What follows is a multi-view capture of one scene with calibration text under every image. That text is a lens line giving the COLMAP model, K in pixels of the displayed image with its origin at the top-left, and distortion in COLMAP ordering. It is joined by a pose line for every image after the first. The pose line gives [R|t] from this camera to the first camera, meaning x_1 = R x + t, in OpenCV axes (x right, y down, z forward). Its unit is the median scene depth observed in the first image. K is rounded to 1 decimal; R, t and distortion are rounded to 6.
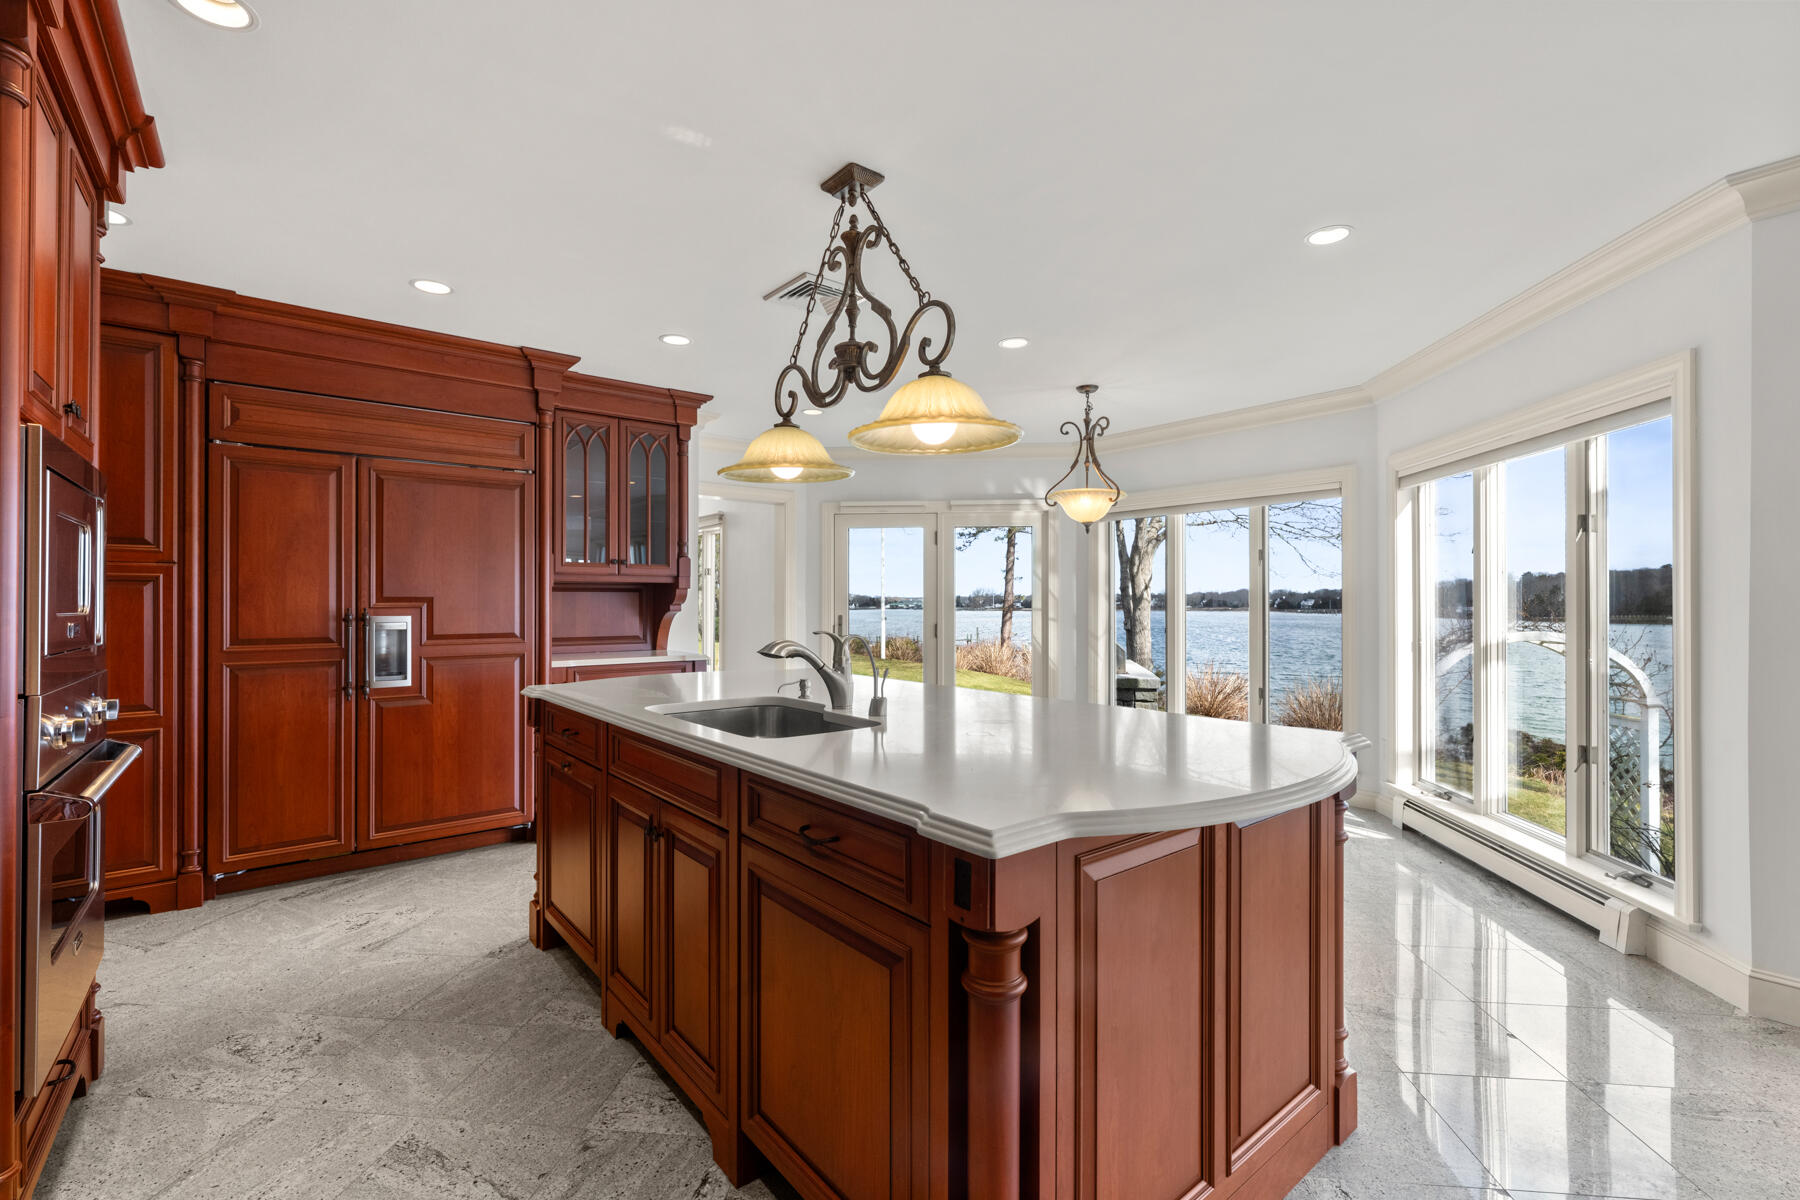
lens RADIAL K [[788.4, 0, 902.7], [0, 788.4, 599.0], [0, 0, 1]] dist [0.001026, 0.000867]
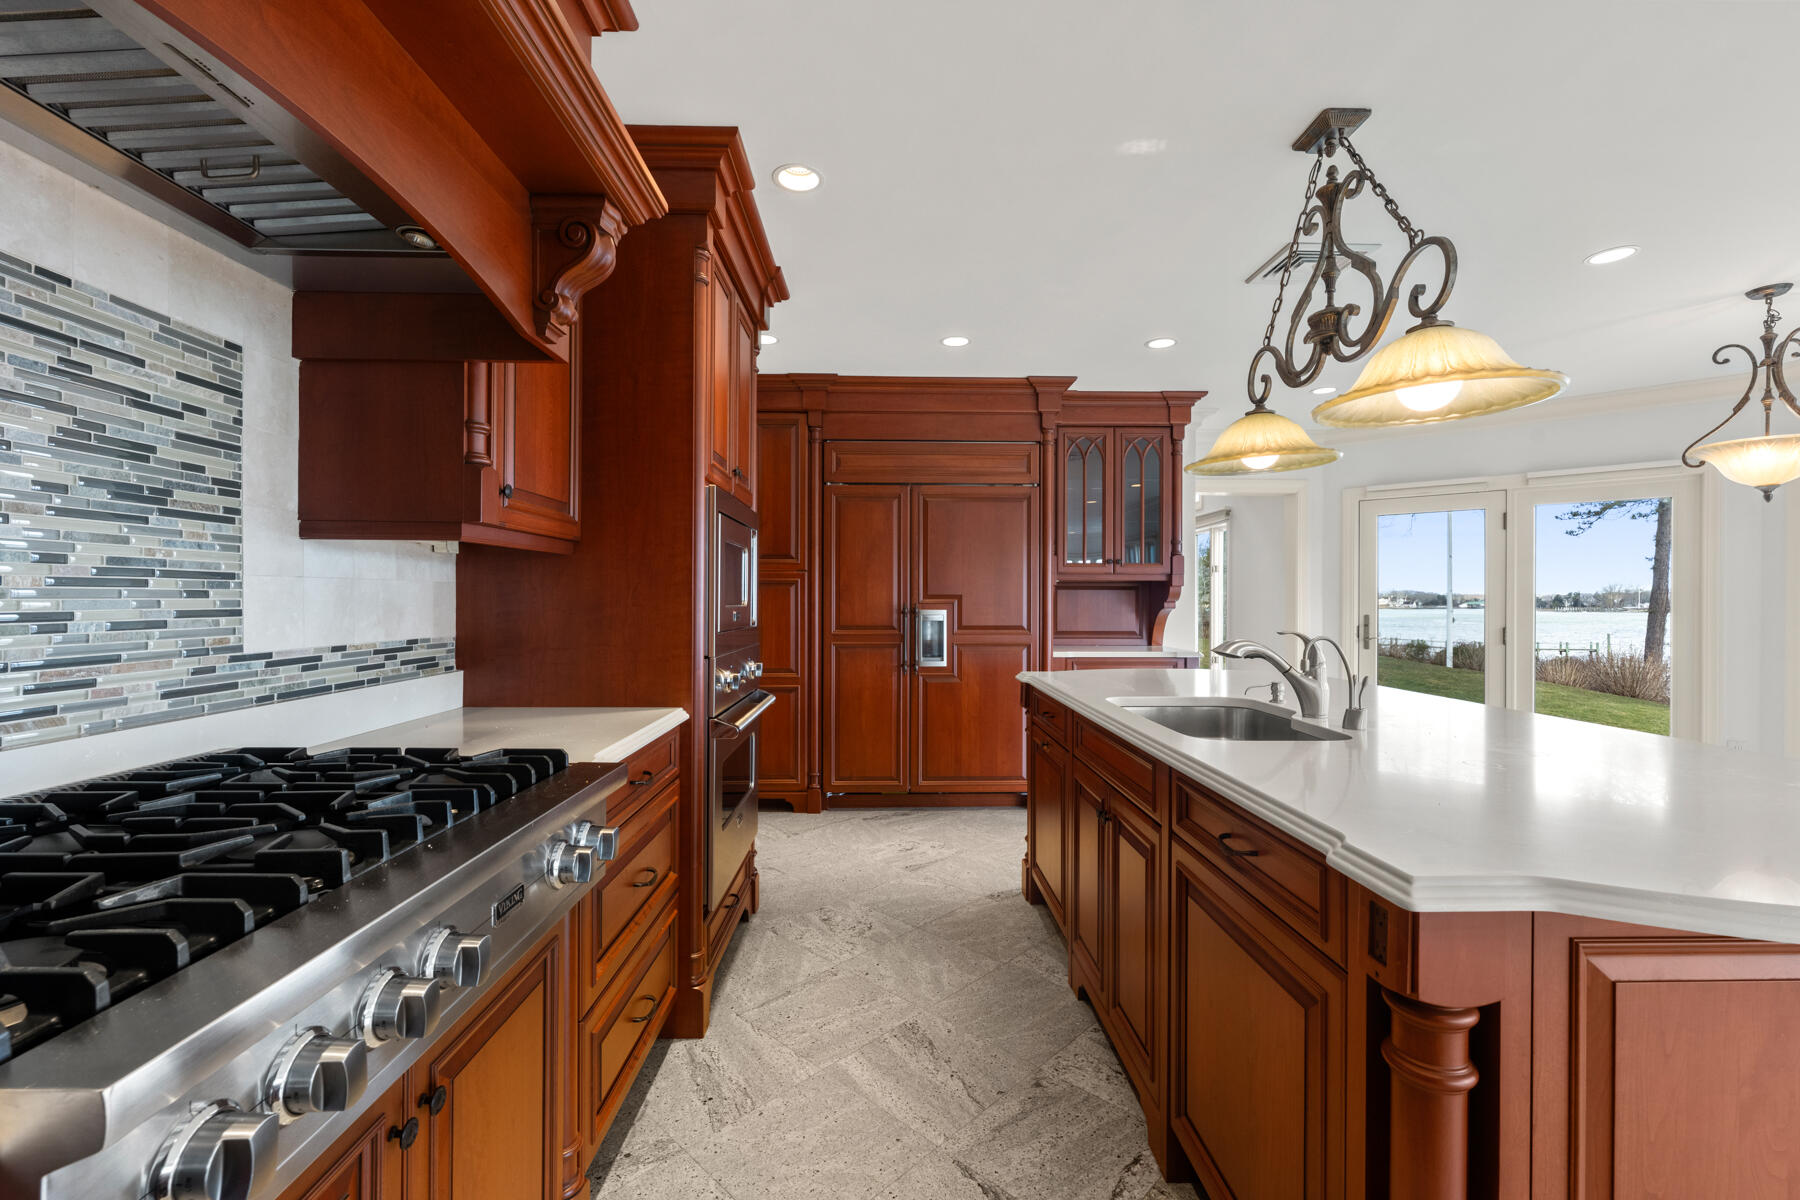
lens RADIAL K [[758.6, 0, 902.8], [0, 758.6, 599.3], [0, 0, 1]] dist [-0.002192, 0.000856]
pose [[0.791513, 0.002595, -0.611147, 0.070908], [-0.000312, 0.999993, 0.003843, 0.000283], [0.611153, -0.002851, 0.791508, 0.020573]]
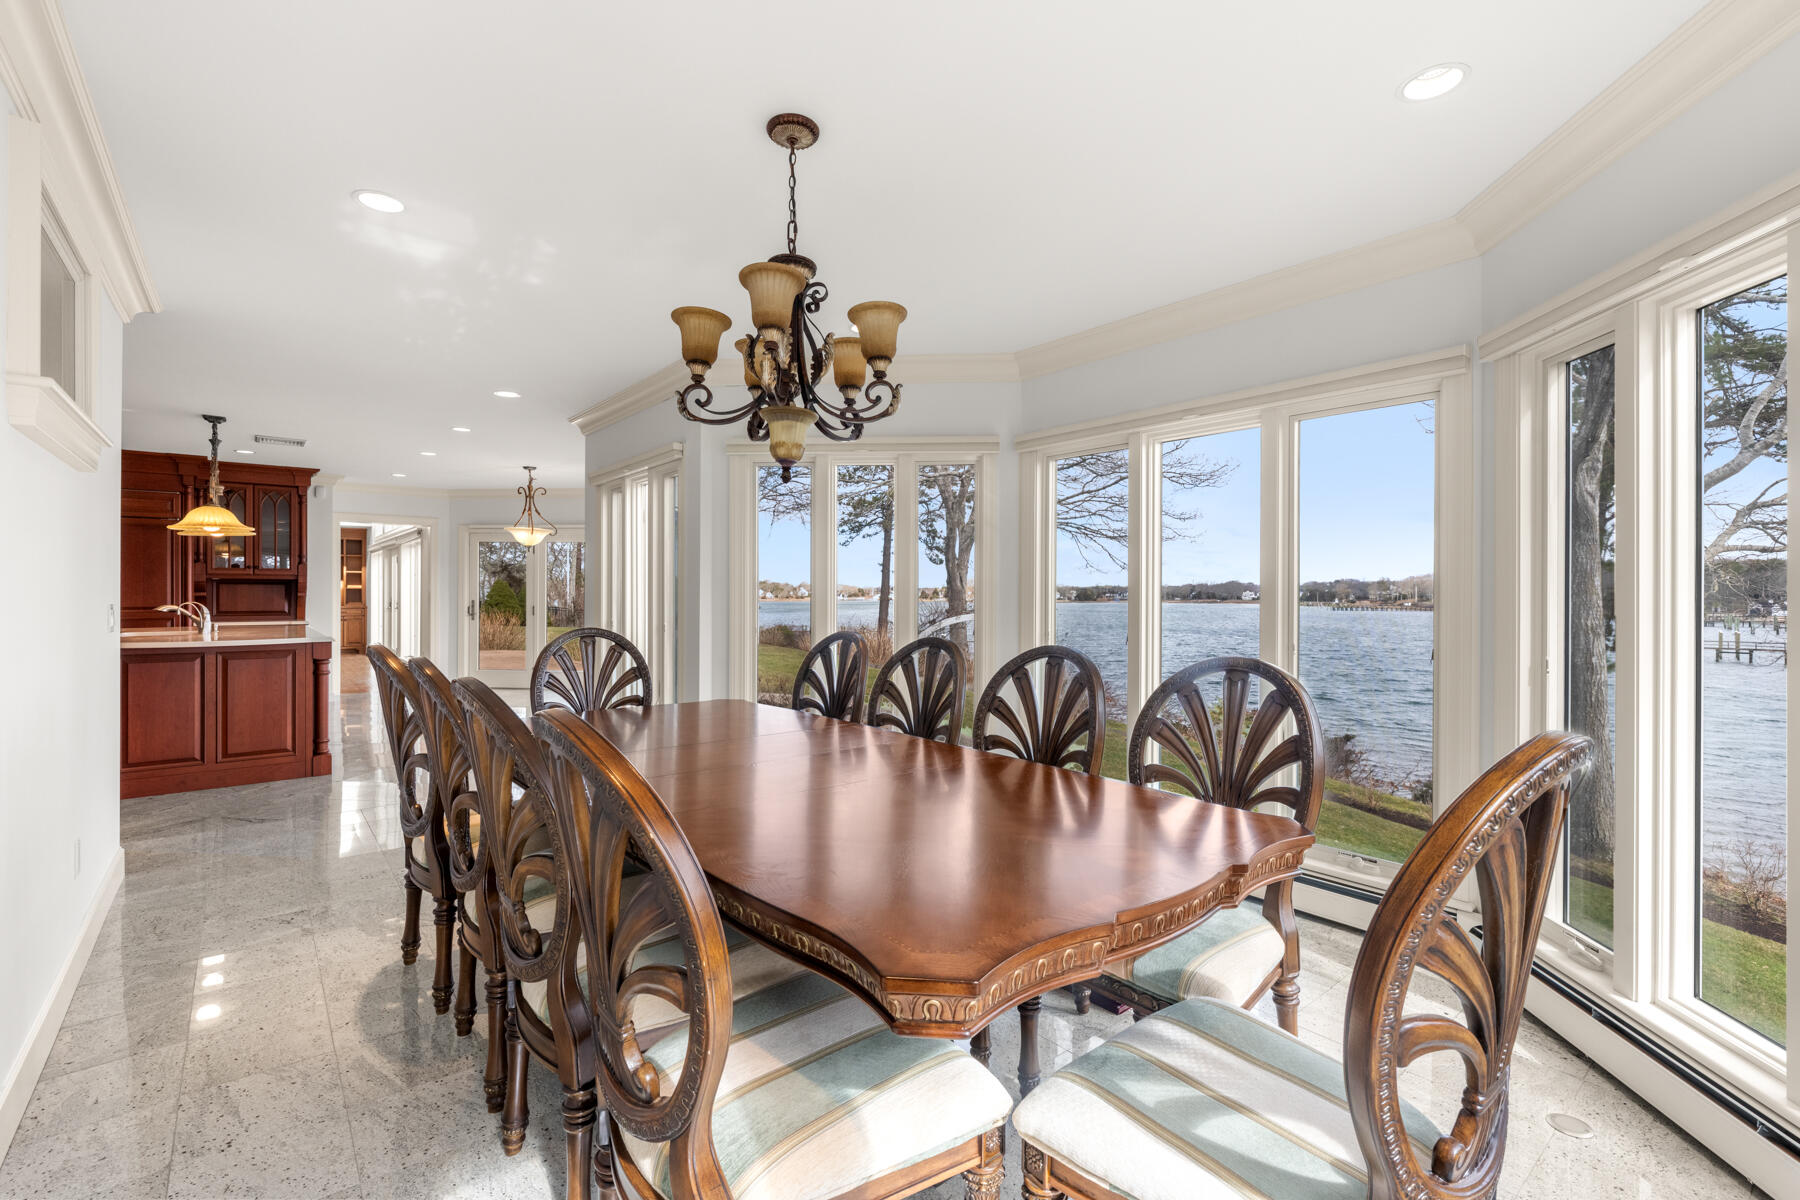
lens RADIAL K [[788.4, 0, 894.9], [0, 788.4, 598.0], [0, 0, 1]] dist [0.001026, 0.000867]
pose [[0.999996, -0.000525, 0.002900, 3.040703], [0.000498, 0.999956, 0.009339, 0.013761], [-0.002905, -0.009338, 0.999952, -2.205790]]
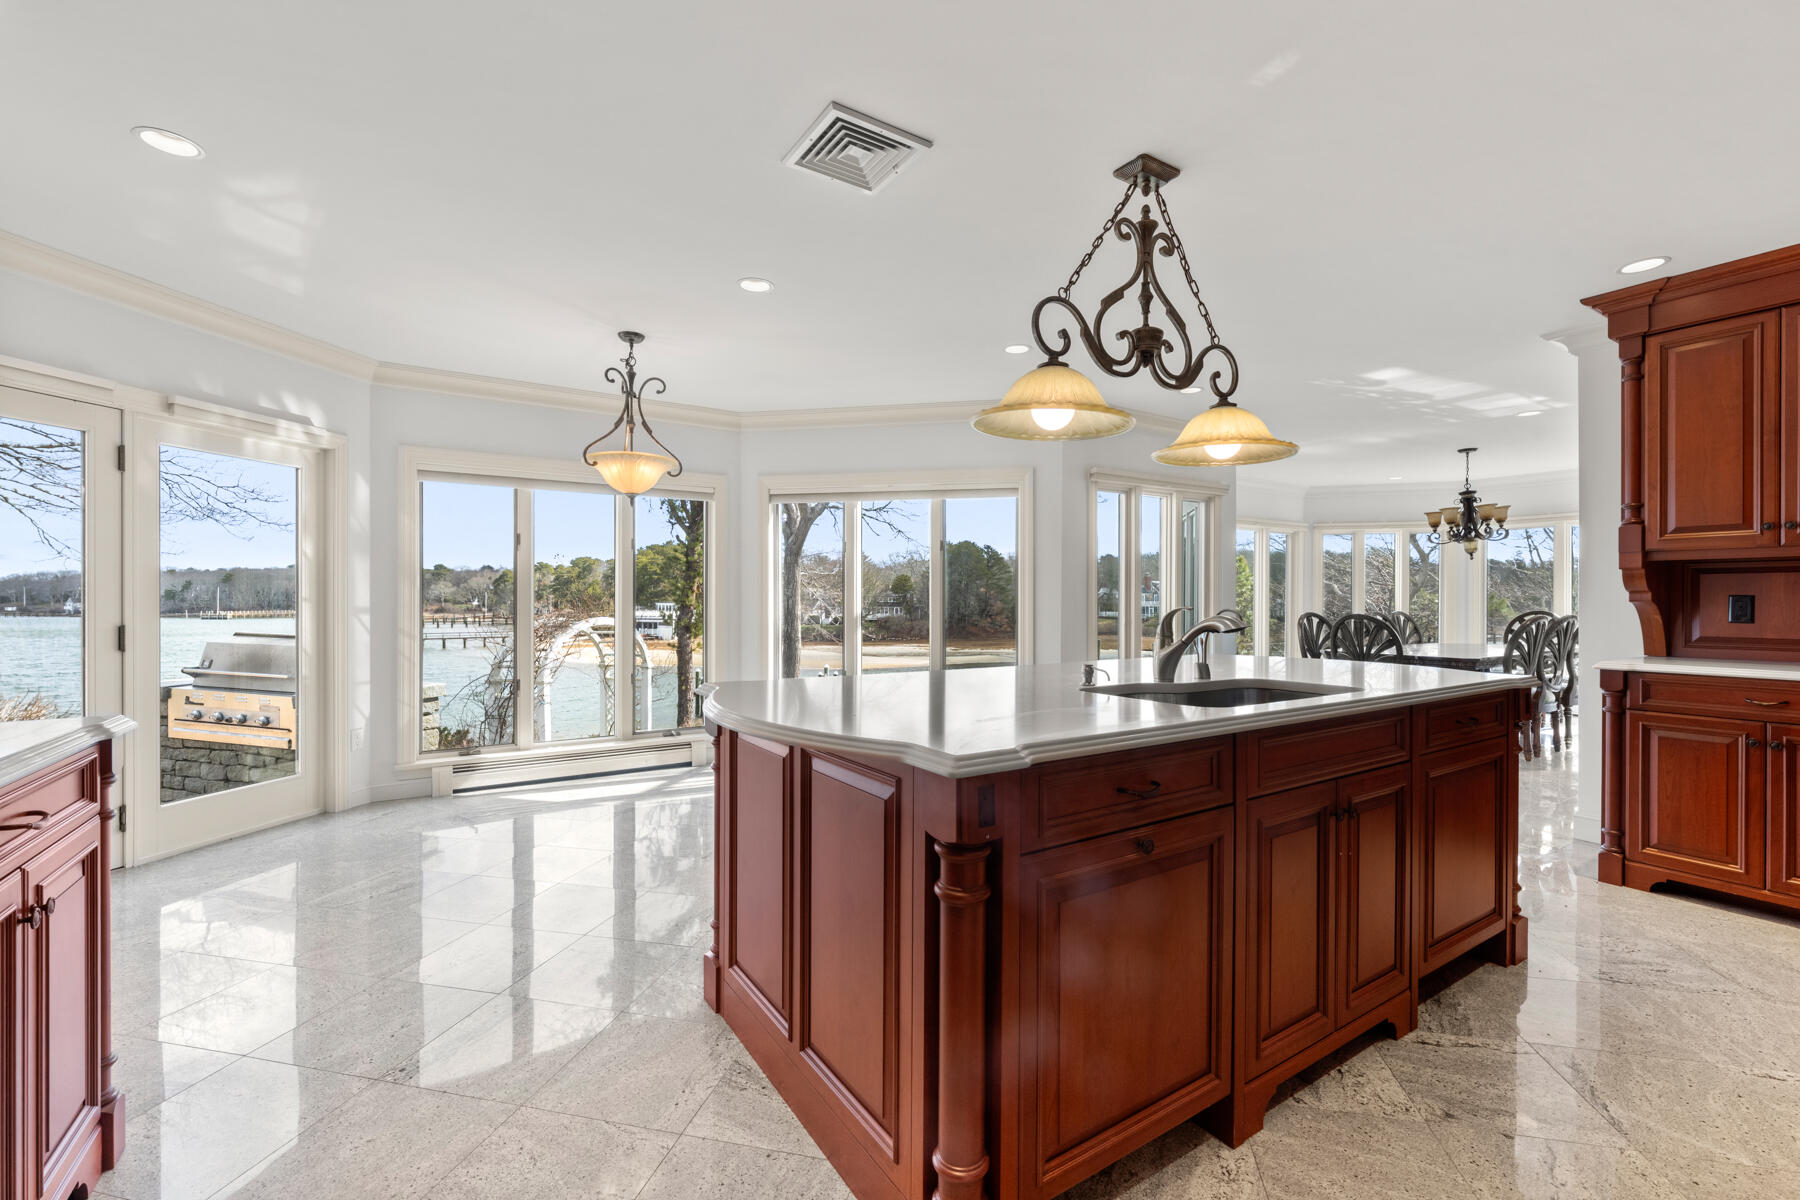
lens RADIAL K [[758.6, 0, 902.5], [0, 758.6, 602.6], [0, 0, 1]] dist [-0.002192, 0.000856]
pose [[0.103658, -0.003593, 0.994606, -0.977353], [-0.007479, 0.999962, 0.004392, 0.028235], [-0.994585, -0.007894, 0.103628, 1.090425]]
